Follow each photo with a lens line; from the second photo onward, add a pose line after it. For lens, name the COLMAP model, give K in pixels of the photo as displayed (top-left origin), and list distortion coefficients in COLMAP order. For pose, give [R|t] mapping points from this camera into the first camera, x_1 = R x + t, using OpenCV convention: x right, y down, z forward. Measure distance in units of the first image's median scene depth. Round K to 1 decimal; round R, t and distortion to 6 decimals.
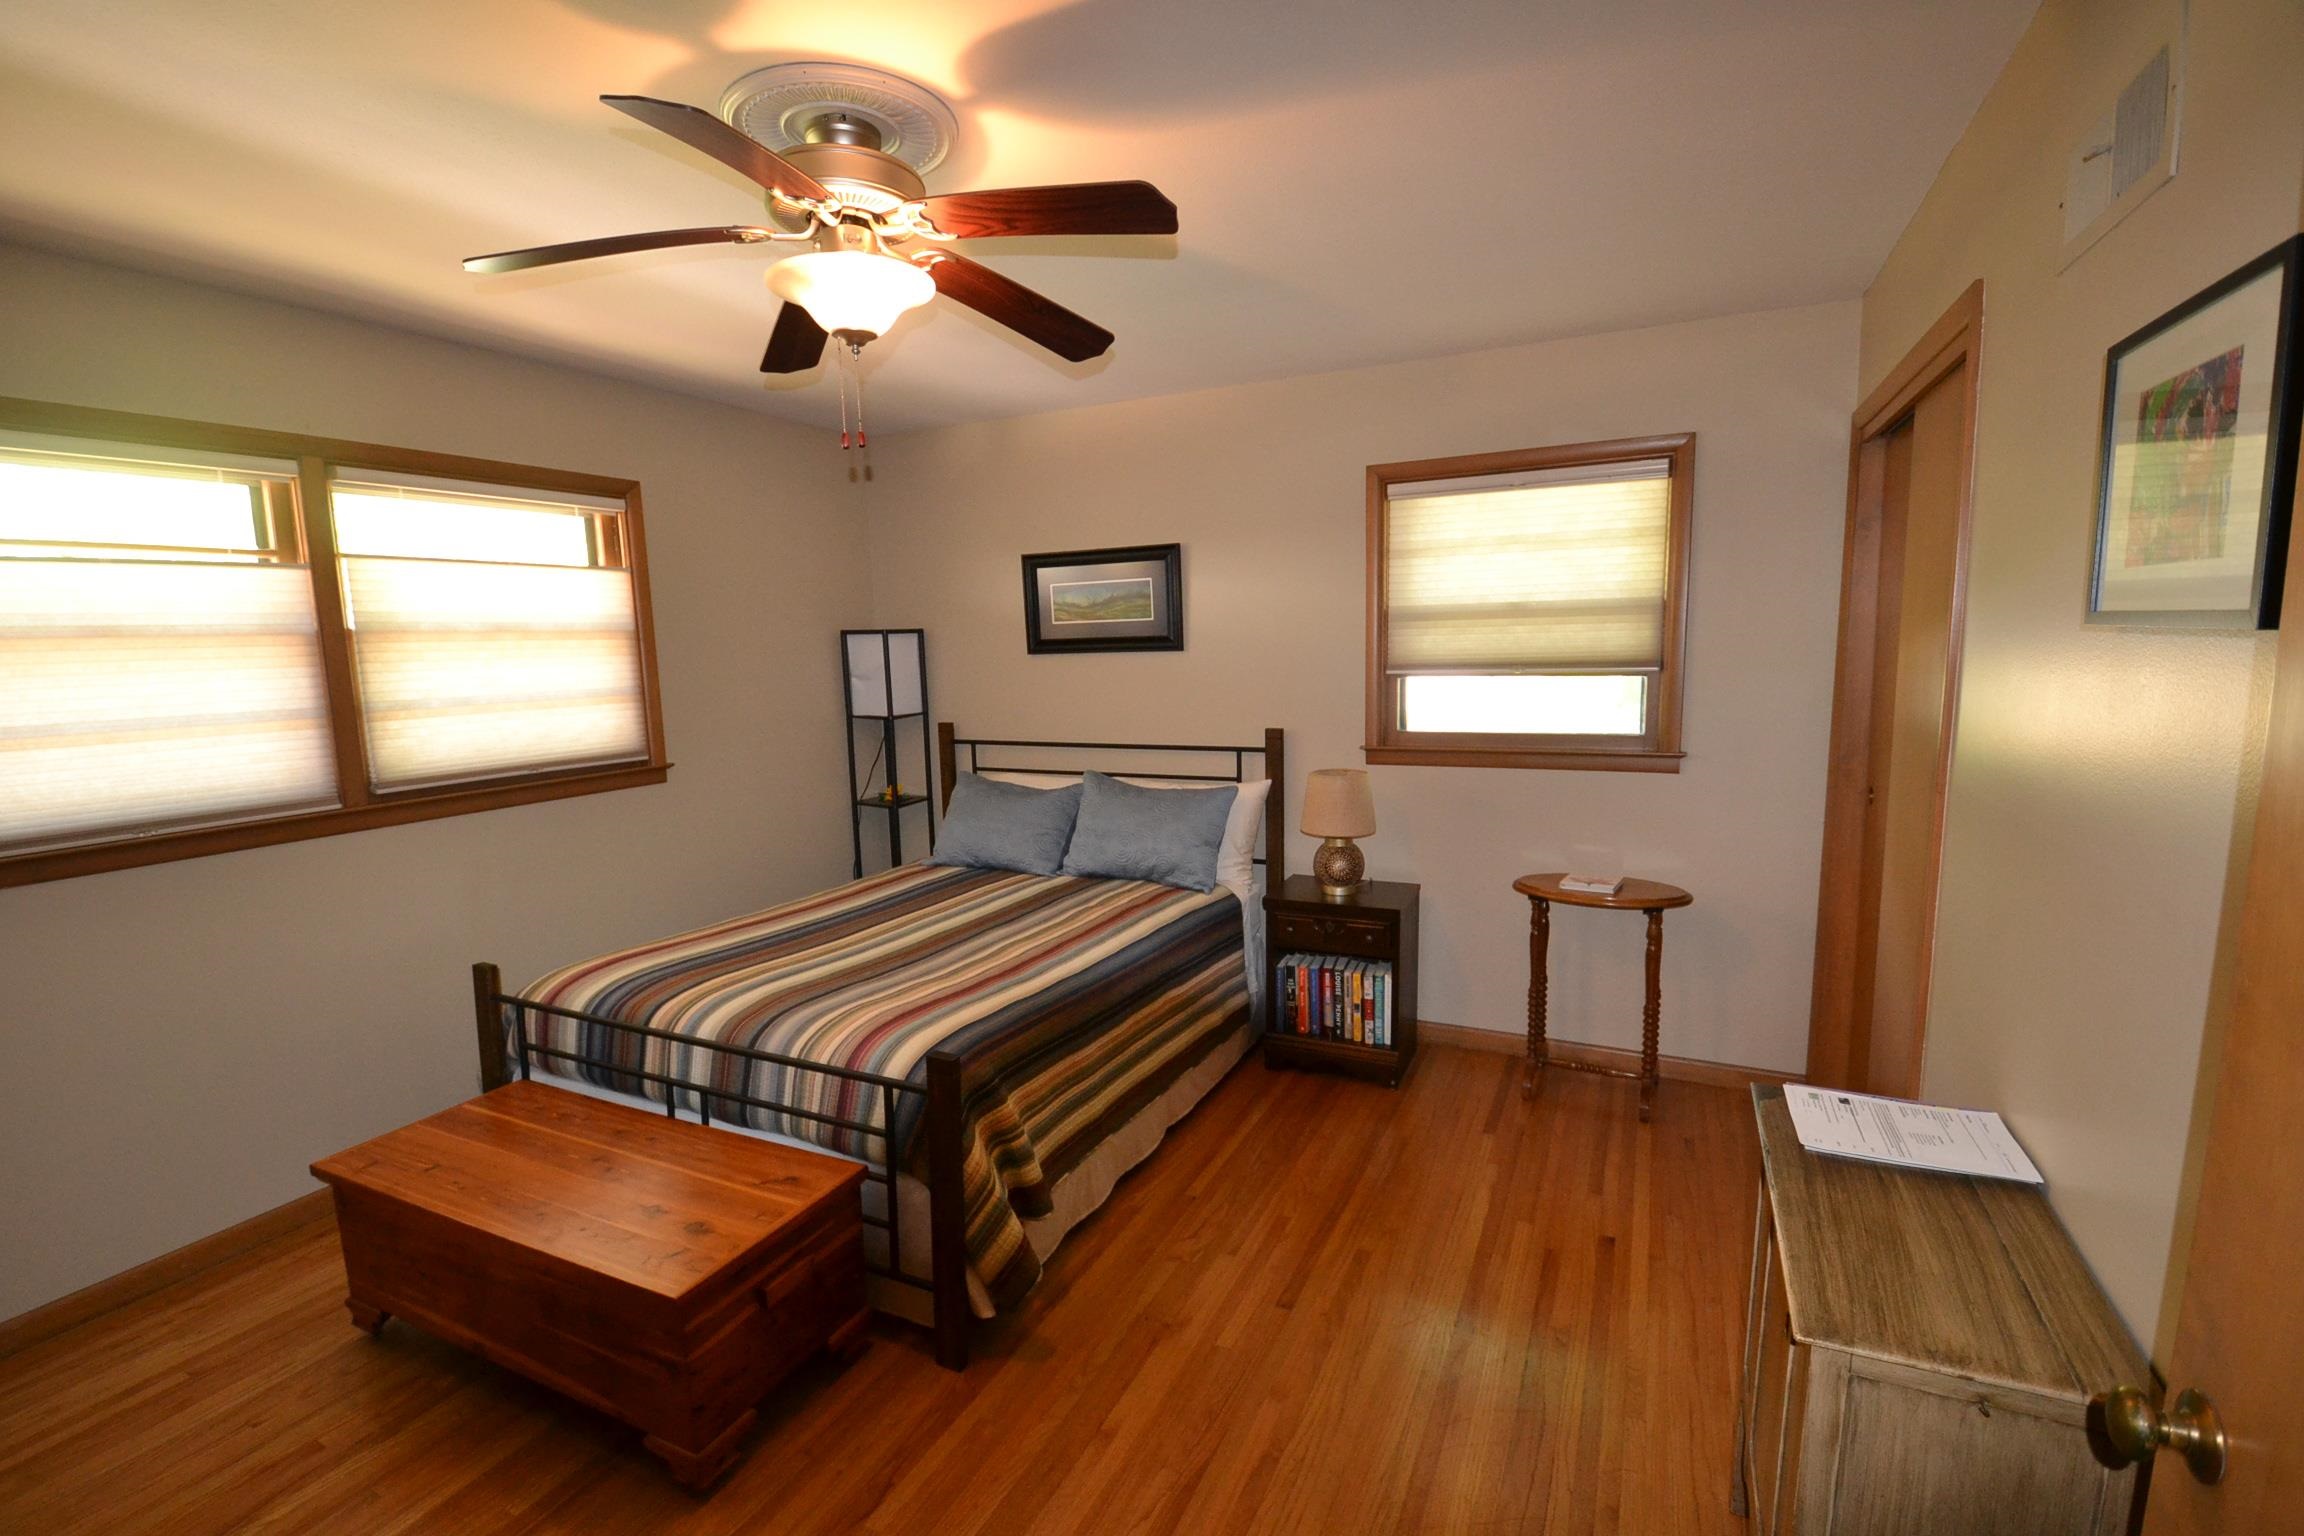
lens RADIAL K [[1021.7, 0, 1147.5], [0, 1021.7, 787.9], [0, 0, 1]] dist [0.024765, -0.028815]
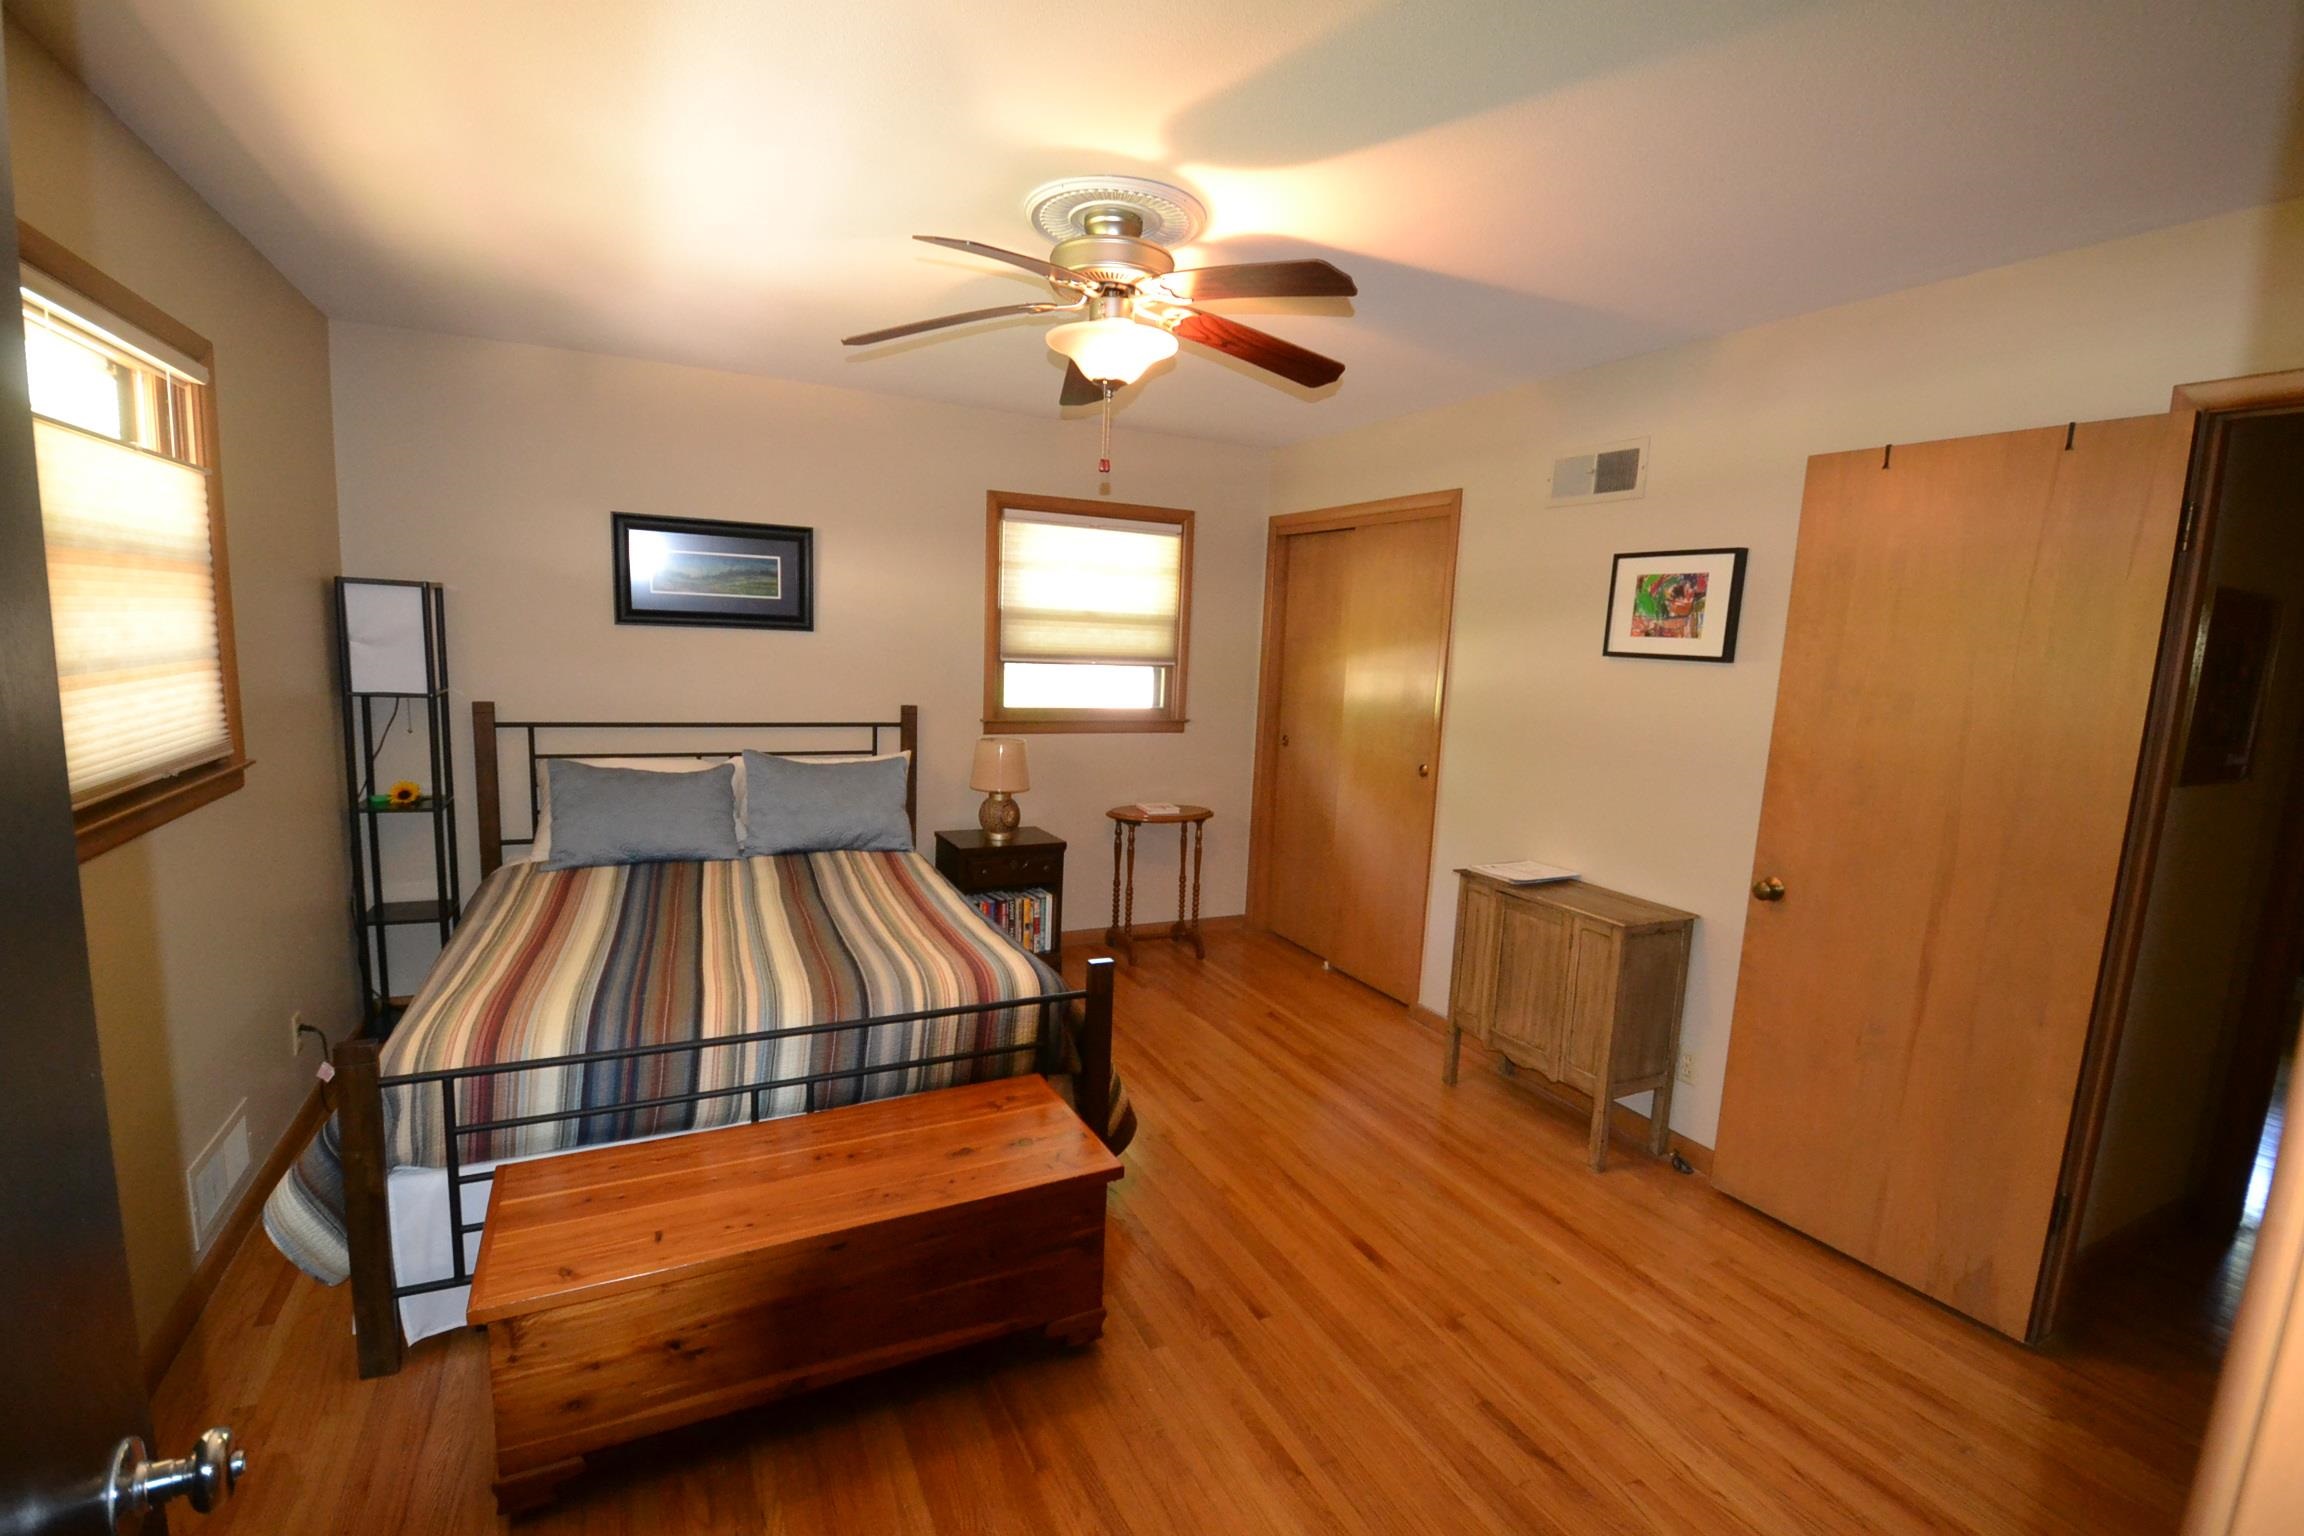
lens RADIAL K [[1021.7, 0, 1147.5], [0, 1021.7, 787.9], [0, 0, 1]] dist [0.024765, -0.028815]
pose [[0.604965, -0.067841, 0.793356, -0.694371], [0.059208, 0.997438, 0.040144, 0.003629], [-0.794047, 0.022687, 0.607432, 0.116184]]
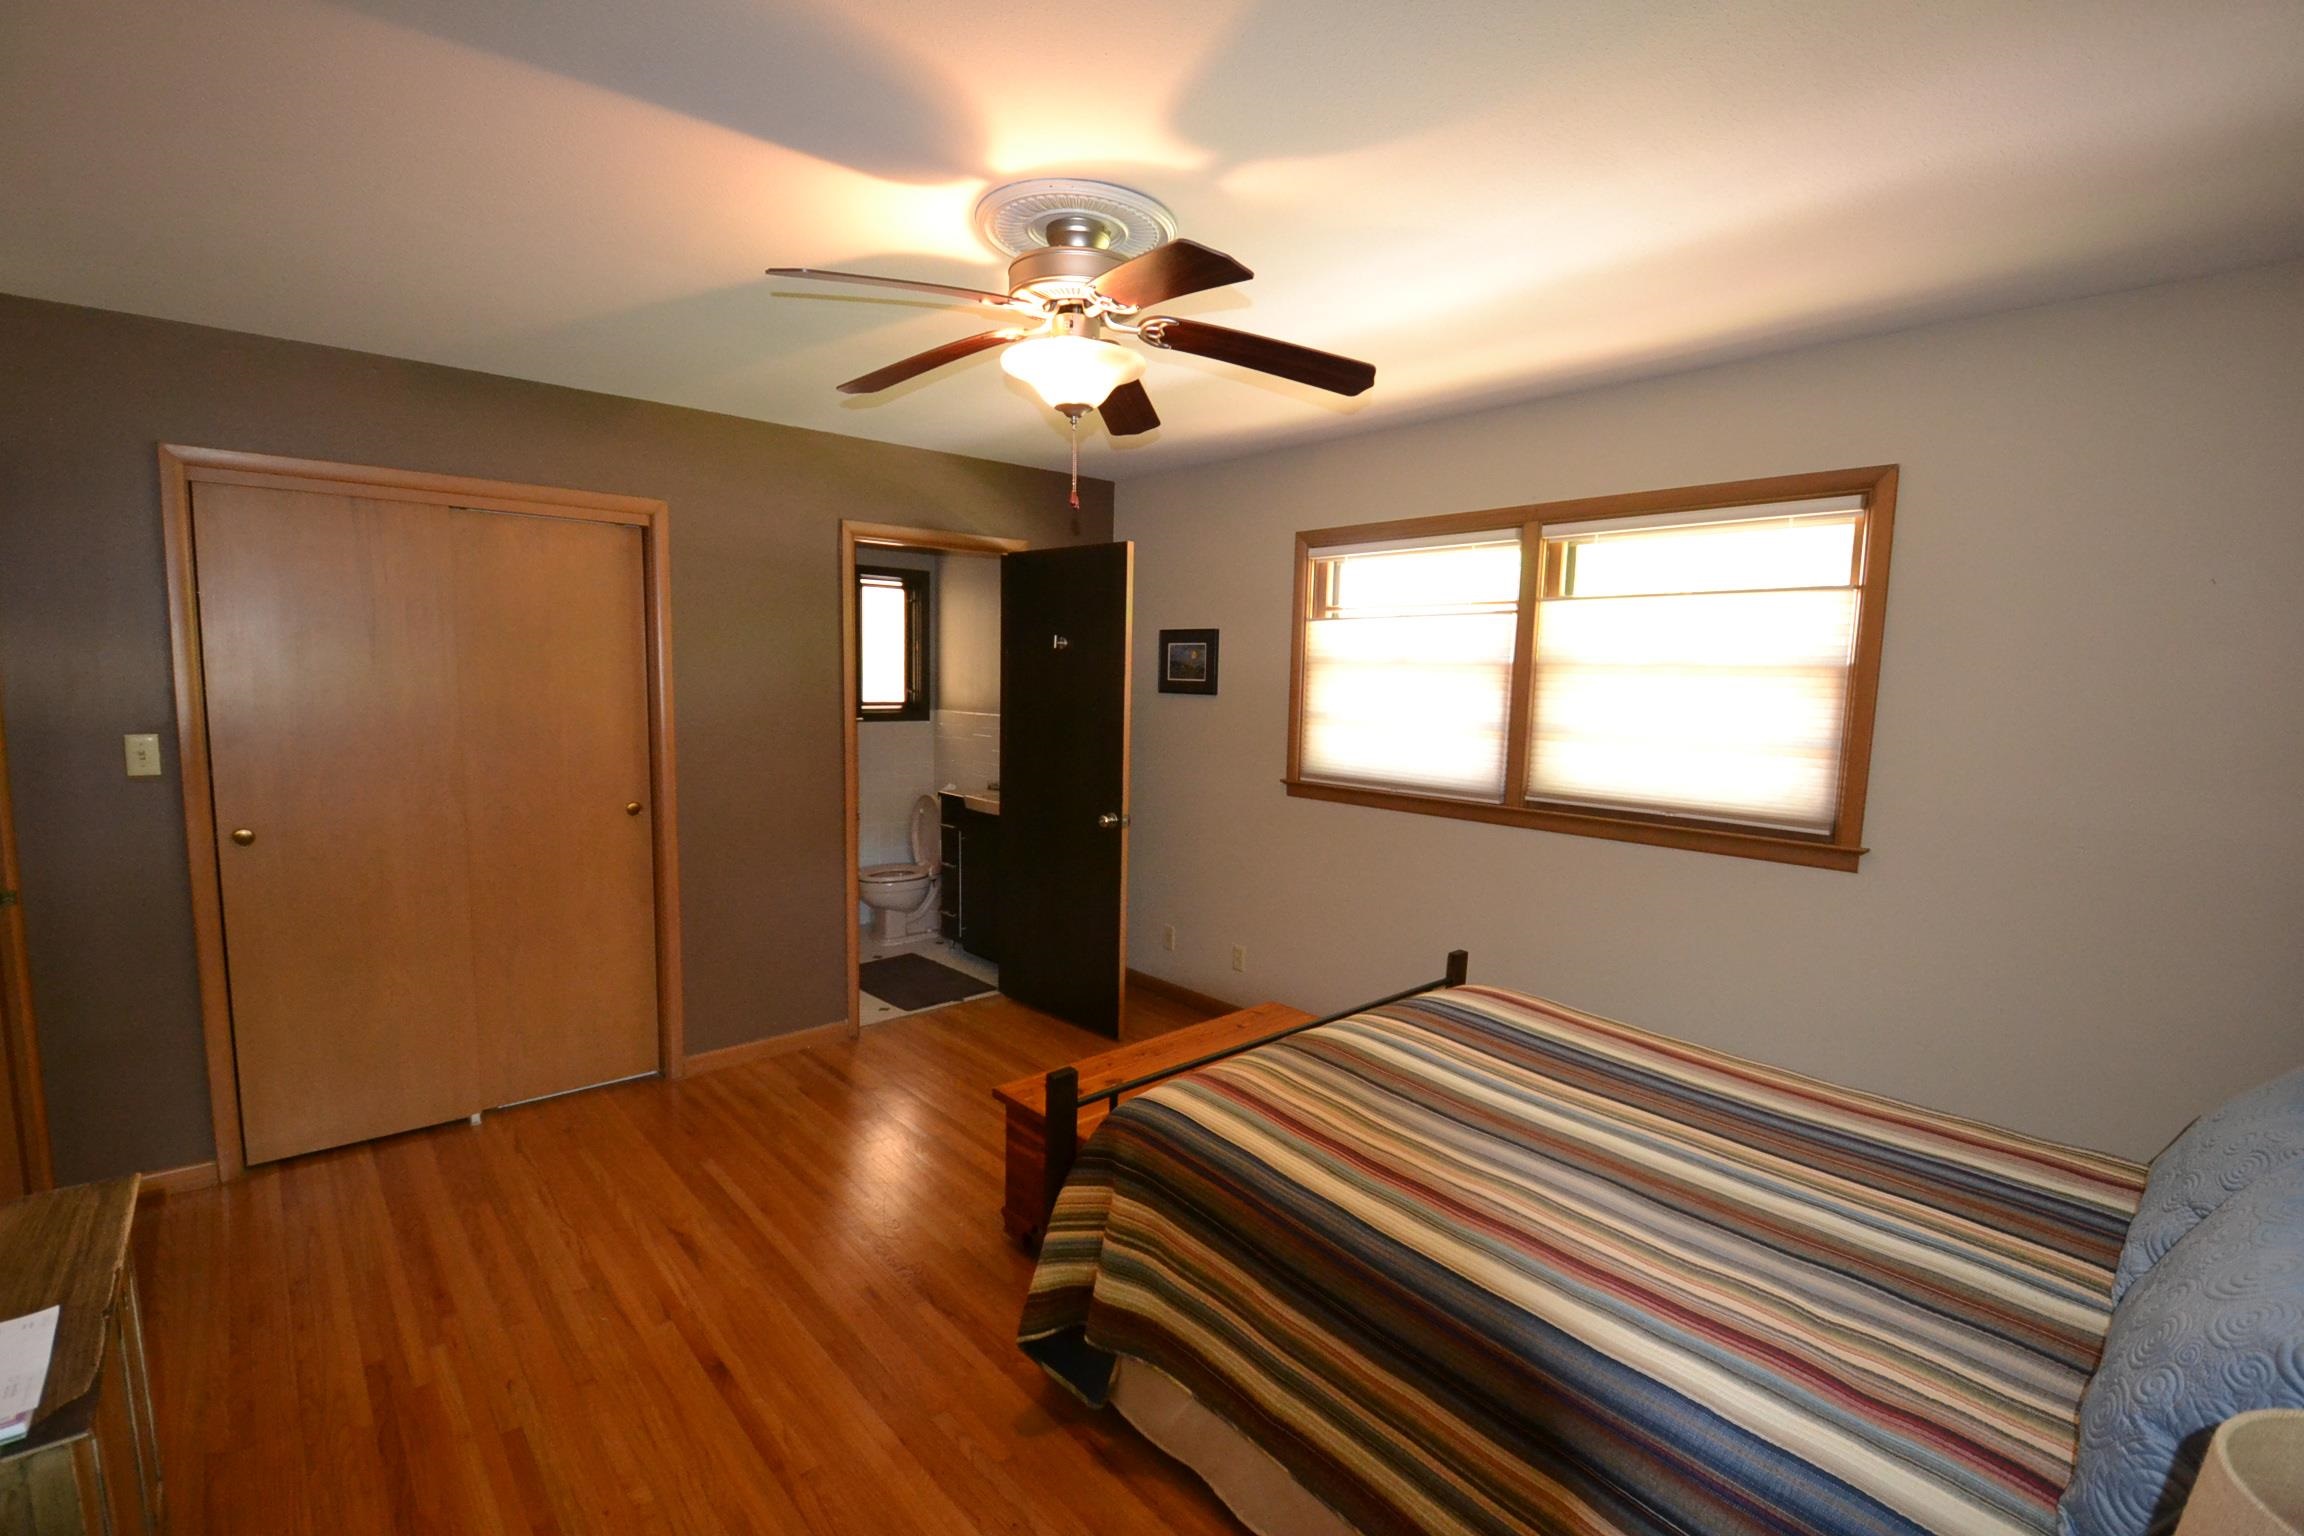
lens RADIAL K [[1021.7, 0, 1147.5], [0, 1021.7, 787.9], [0, 0, 1]] dist [0.024765, -0.028815]
pose [[-0.381781, 0.121172, -0.916276, 0.416958], [-0.144955, 0.971251, 0.188840, -0.139238], [0.912815, 0.204914, -0.353240, 0.840636]]
